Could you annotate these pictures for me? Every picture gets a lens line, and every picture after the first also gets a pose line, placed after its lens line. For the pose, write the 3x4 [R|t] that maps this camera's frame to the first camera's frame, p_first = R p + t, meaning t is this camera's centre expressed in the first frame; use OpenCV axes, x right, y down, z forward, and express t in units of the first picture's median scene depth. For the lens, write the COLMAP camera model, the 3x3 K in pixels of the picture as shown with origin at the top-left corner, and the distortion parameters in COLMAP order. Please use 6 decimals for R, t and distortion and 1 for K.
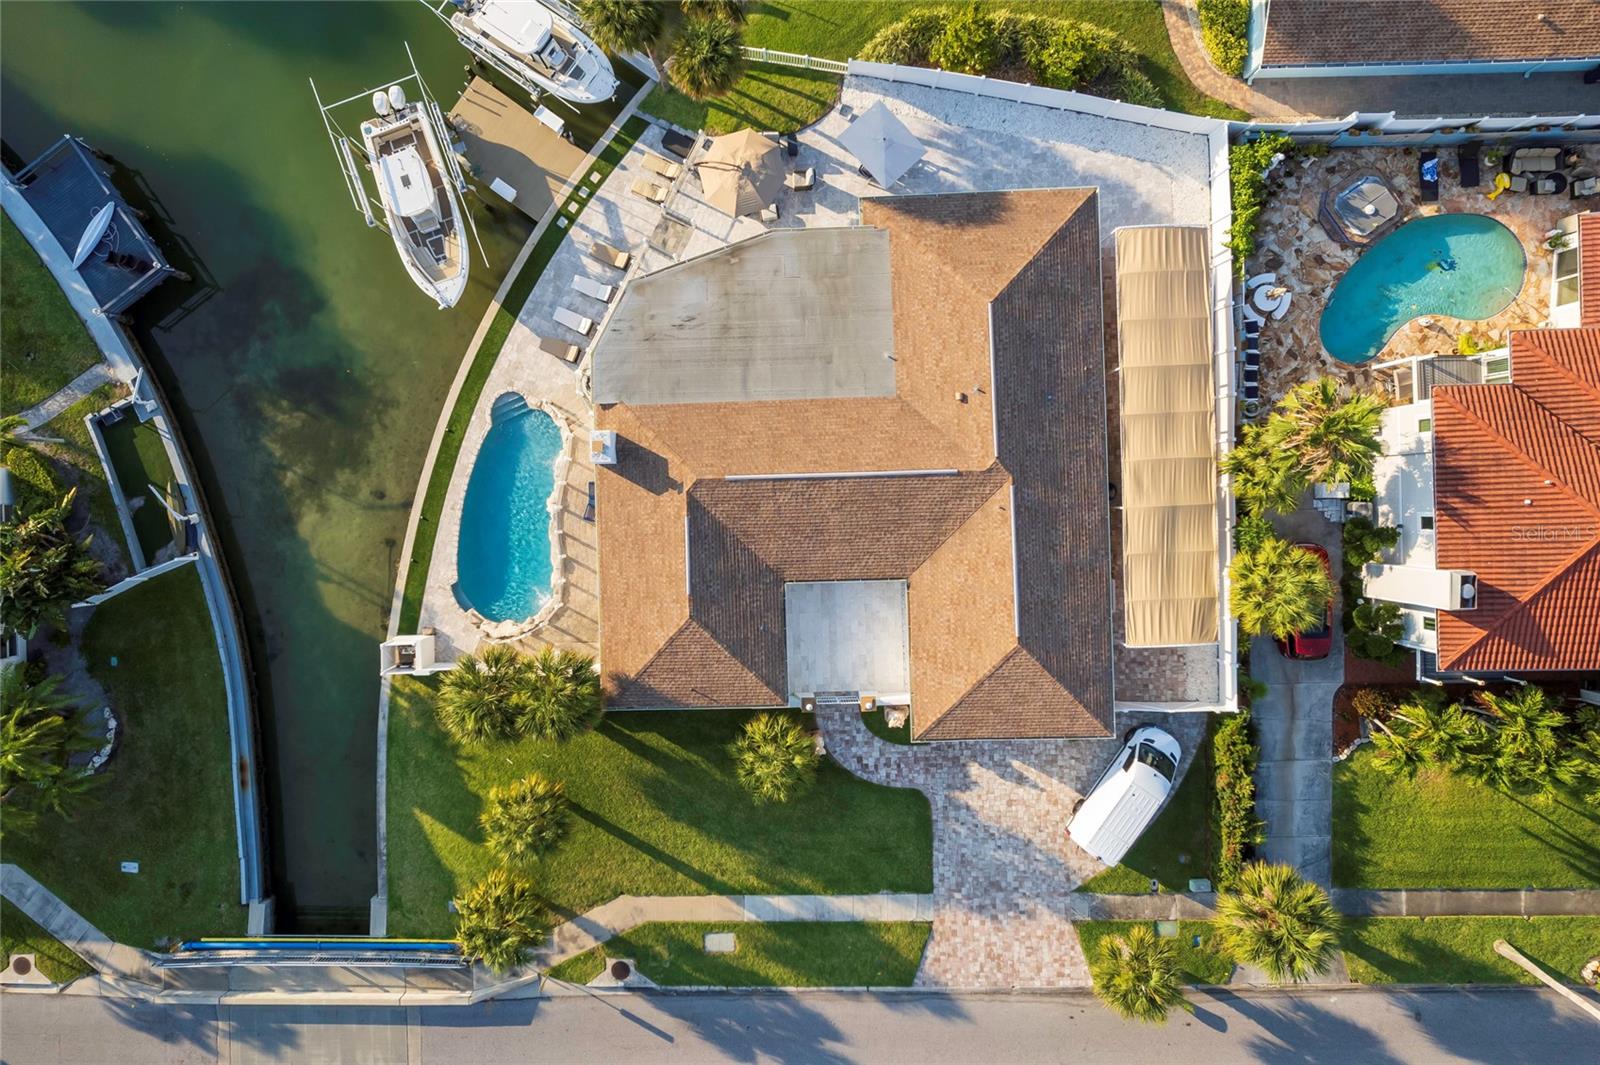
lens RADIAL K [[1083.7, 0, 709.9], [0, 1083.7, 483.2], [0, 0, 1]] dist [-0.052739, 0.031436]
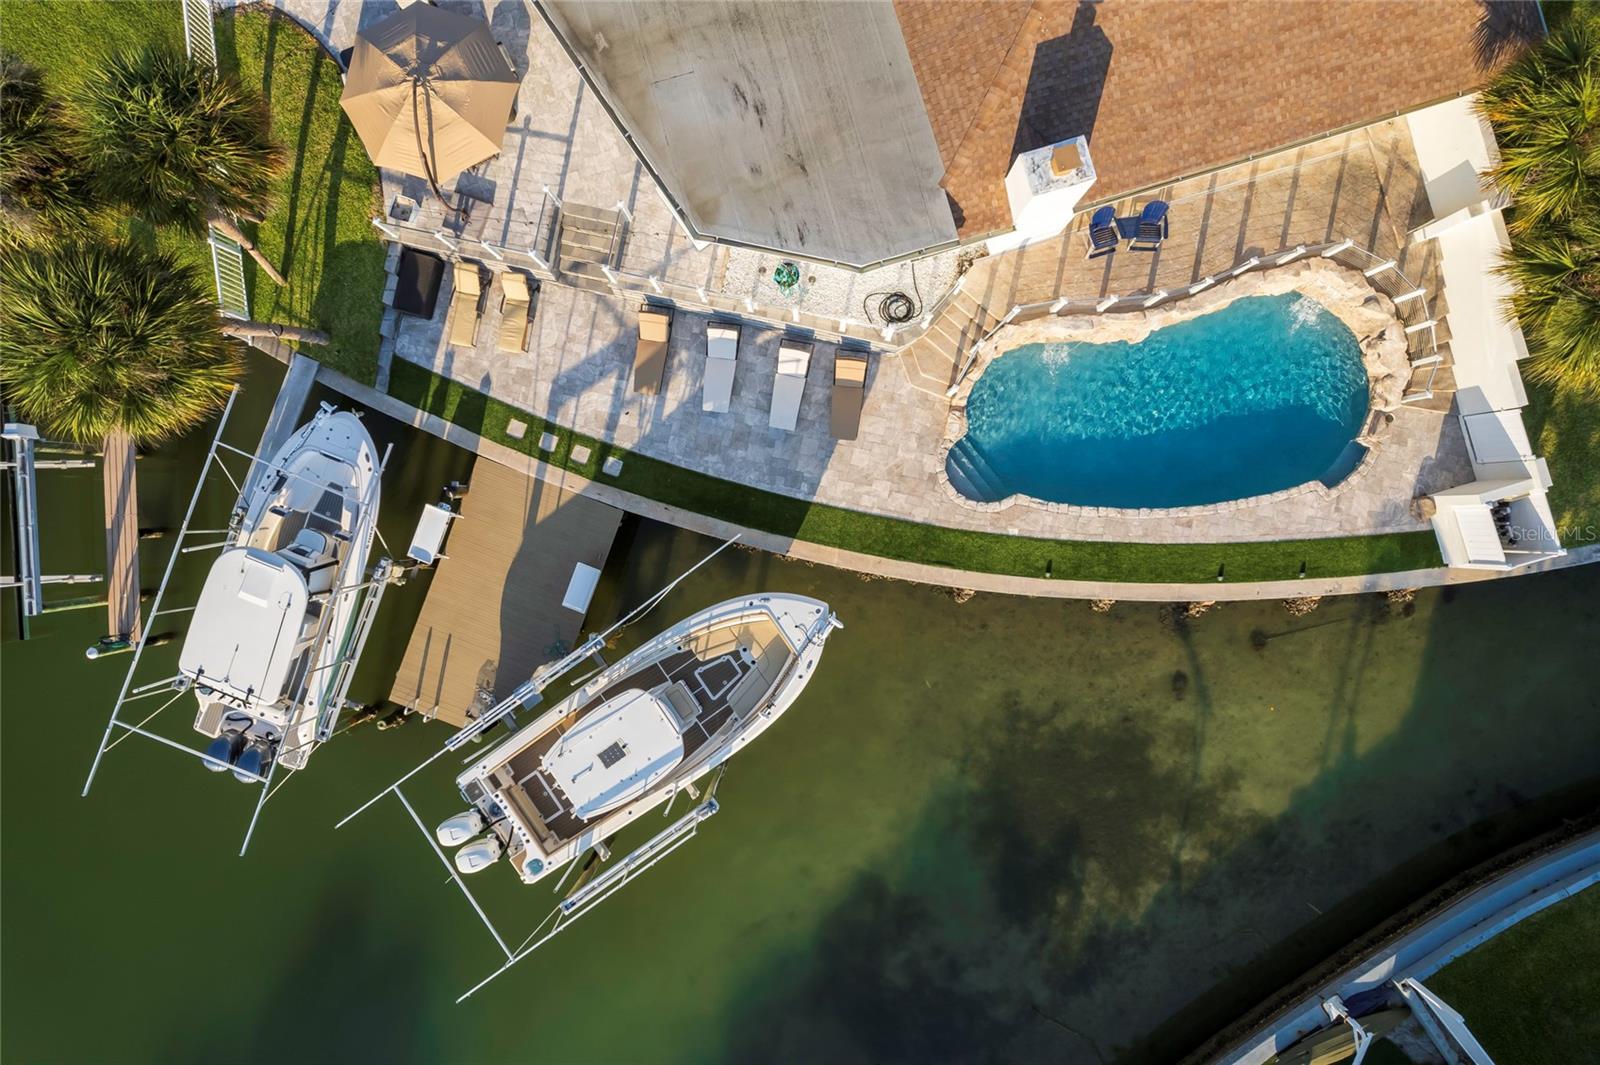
lens RADIAL K [[1020.2, 0, 803.7], [0, 1020.2, 522.7], [0, 0, 1]] dist [-0.068159, 0.061980]
pose [[-0.261234, -0.963894, 0.051632, -0.220312], [0.965105, -0.261820, -0.004812, -0.160870], [0.018157, 0.048573, 0.998655, 0.518428]]
